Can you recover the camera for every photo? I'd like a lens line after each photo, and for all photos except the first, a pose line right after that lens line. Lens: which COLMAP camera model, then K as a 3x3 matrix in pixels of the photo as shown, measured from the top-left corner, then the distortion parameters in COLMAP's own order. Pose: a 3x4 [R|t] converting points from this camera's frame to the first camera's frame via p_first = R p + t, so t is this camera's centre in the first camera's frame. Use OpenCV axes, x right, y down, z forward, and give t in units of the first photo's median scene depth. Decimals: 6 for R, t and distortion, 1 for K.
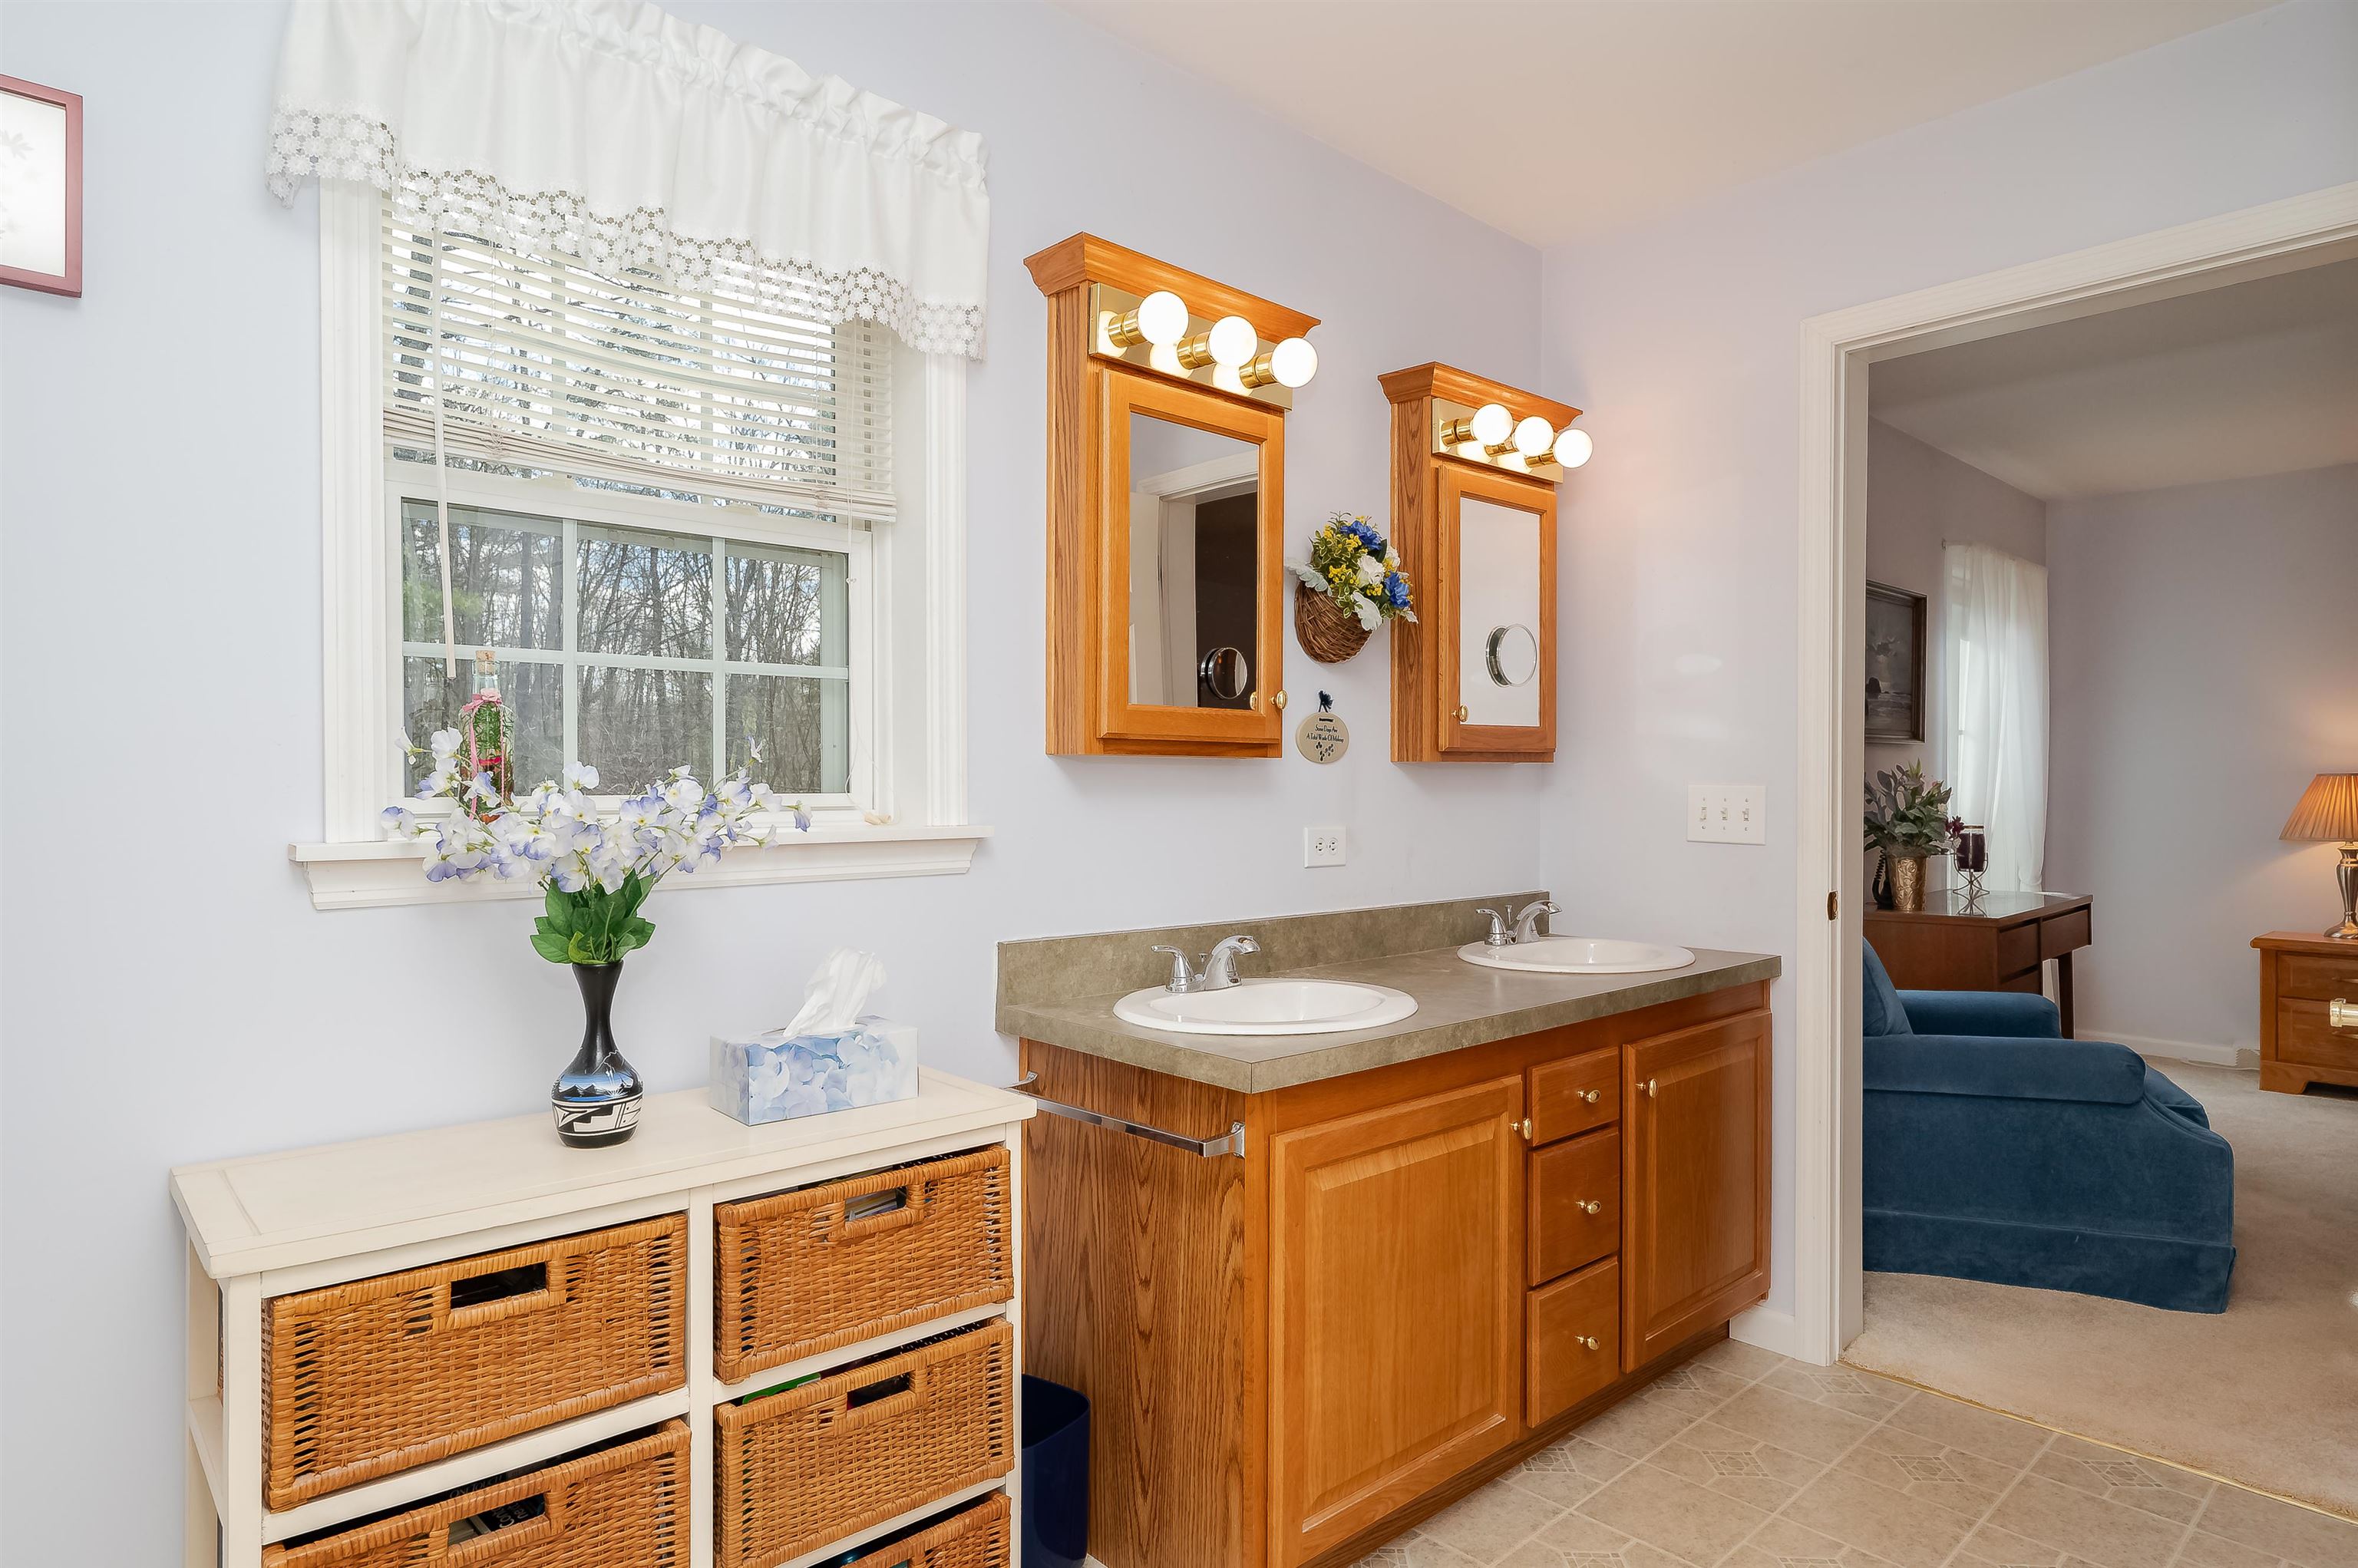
lens RADIAL K [[1333.5, 0, 1181.2], [0, 1333.5, 775.4], [0, 0, 1]] dist [-0.001027, -0.000053]
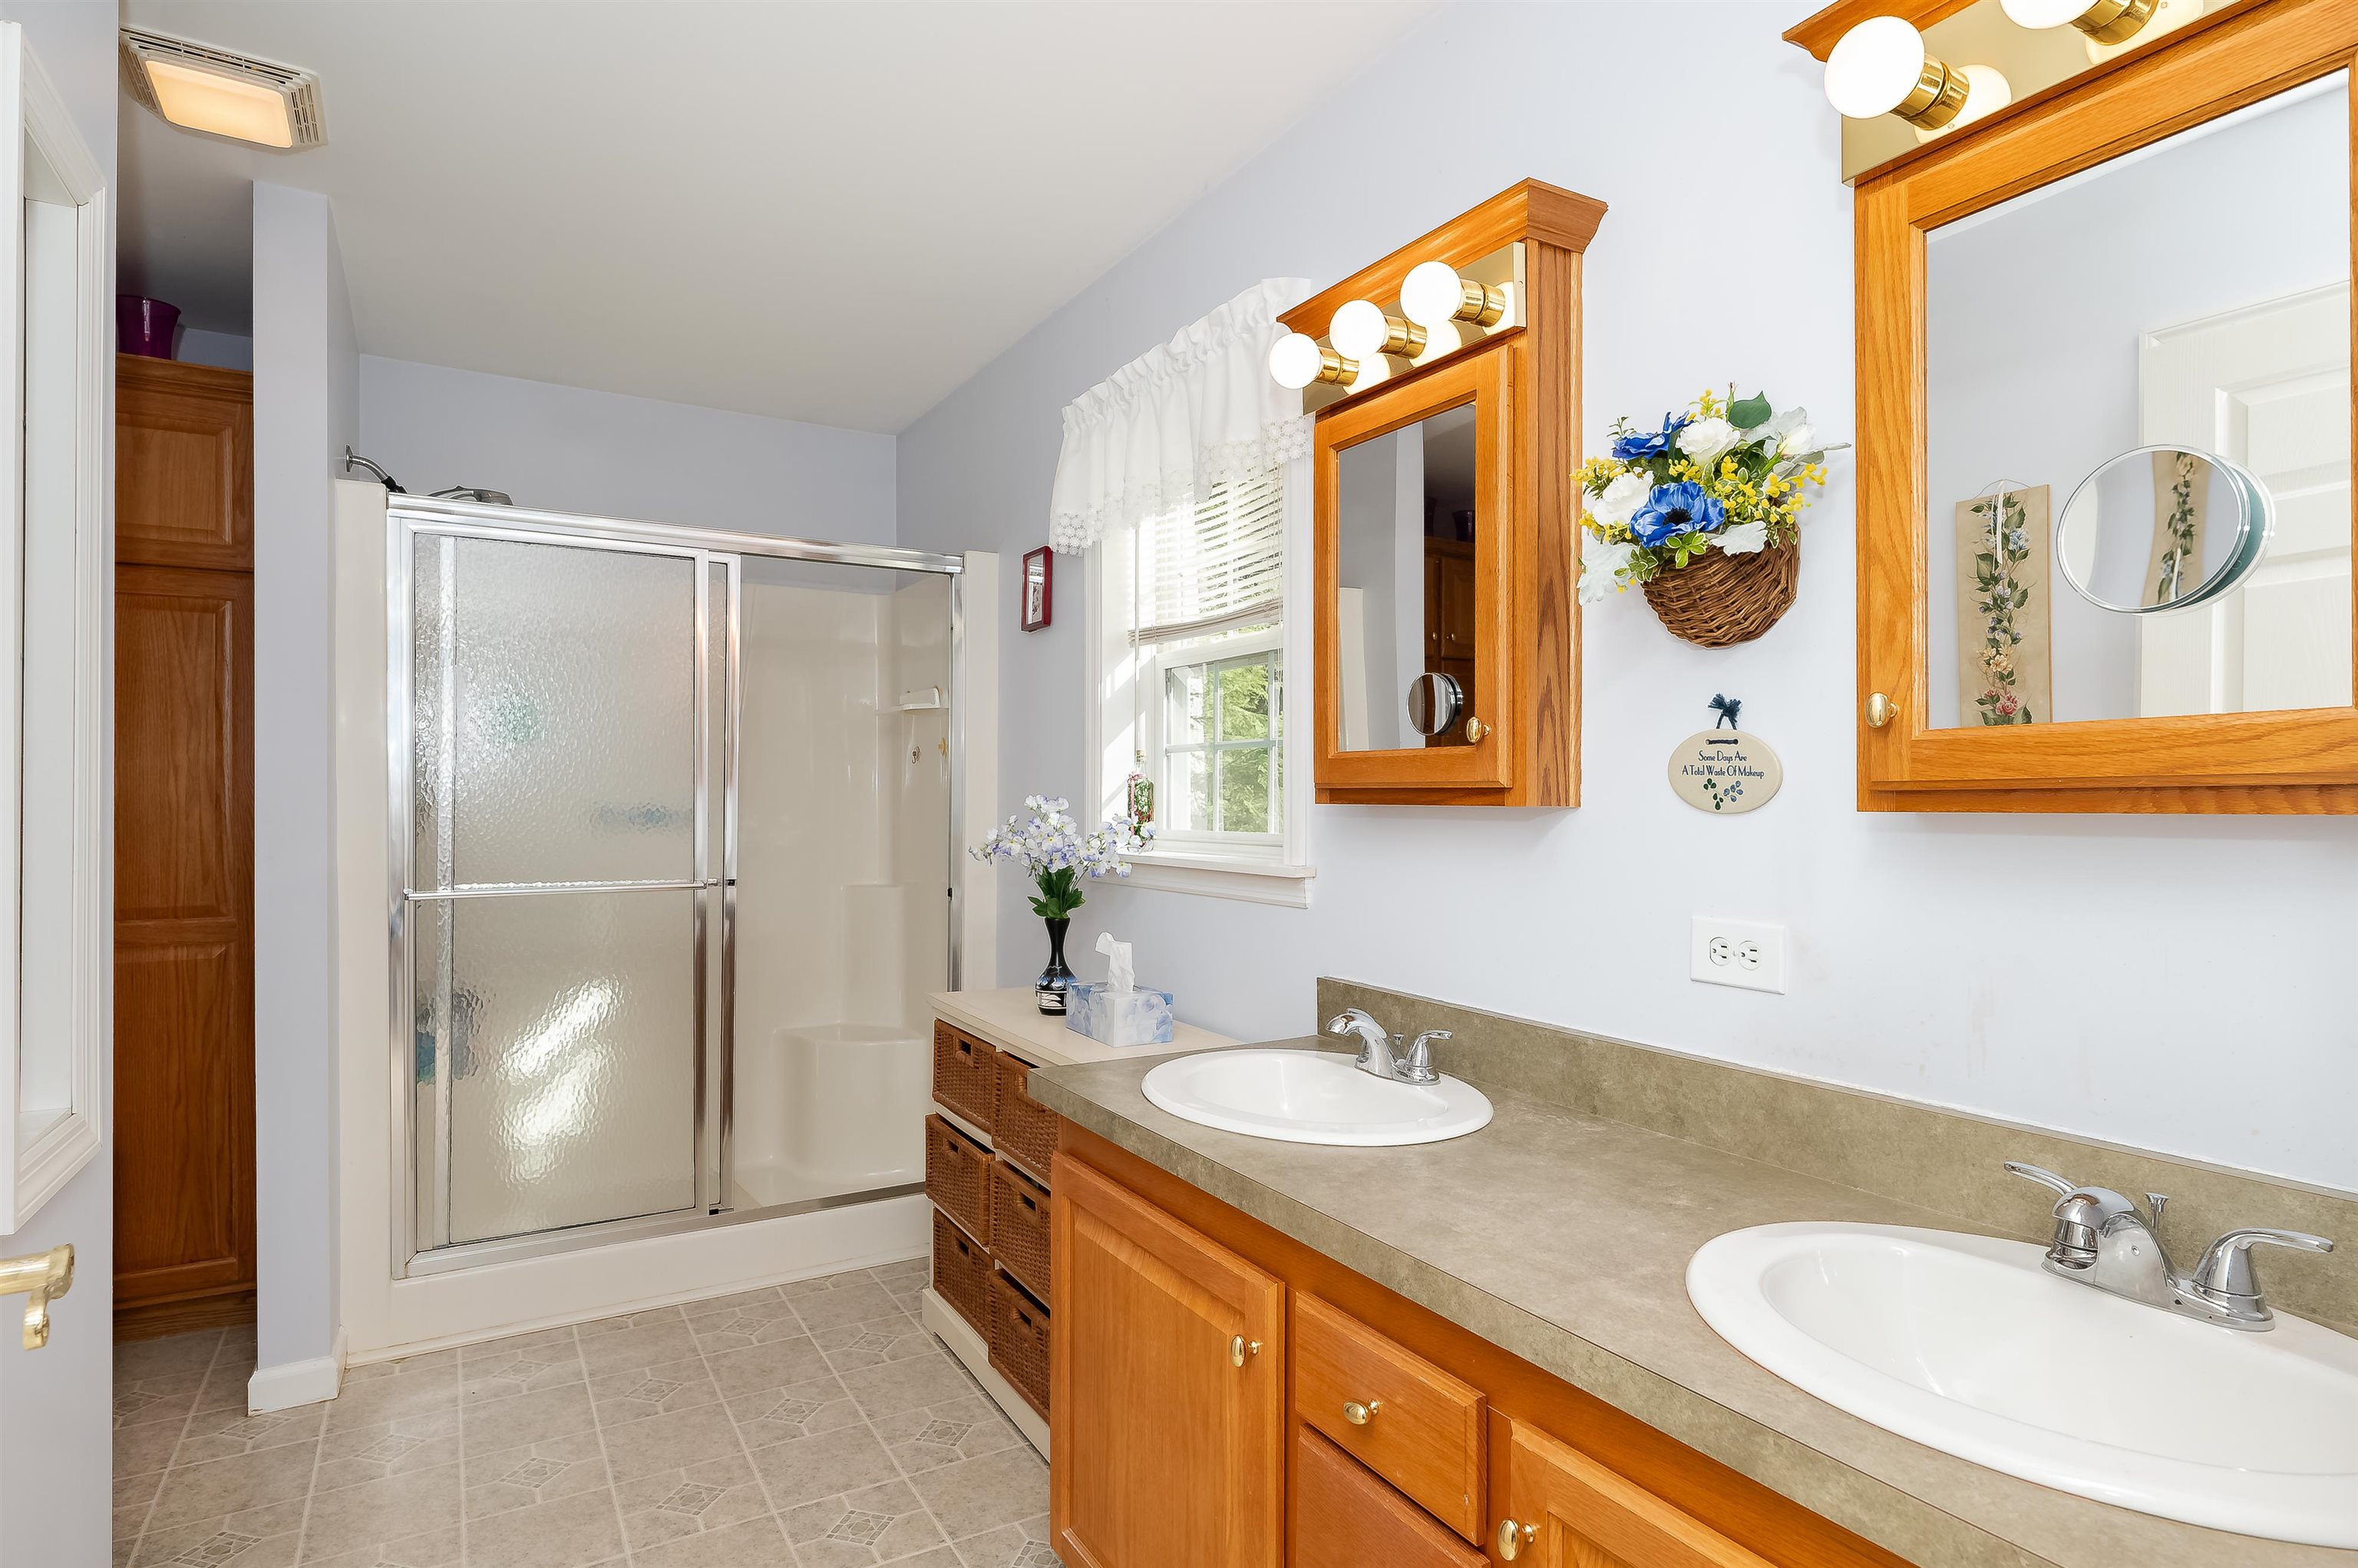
lens RADIAL K [[1223.5, 0, 1179.8], [0, 1223.5, 804.3], [0, 0, 1]] dist [0.004010, 0.000783]
pose [[-0.202331, -0.007248, -0.979290, 0.782935], [-0.011073, 0.999926, -0.005113, -0.008626], [0.979255, 0.009809, -0.202396, 0.978064]]
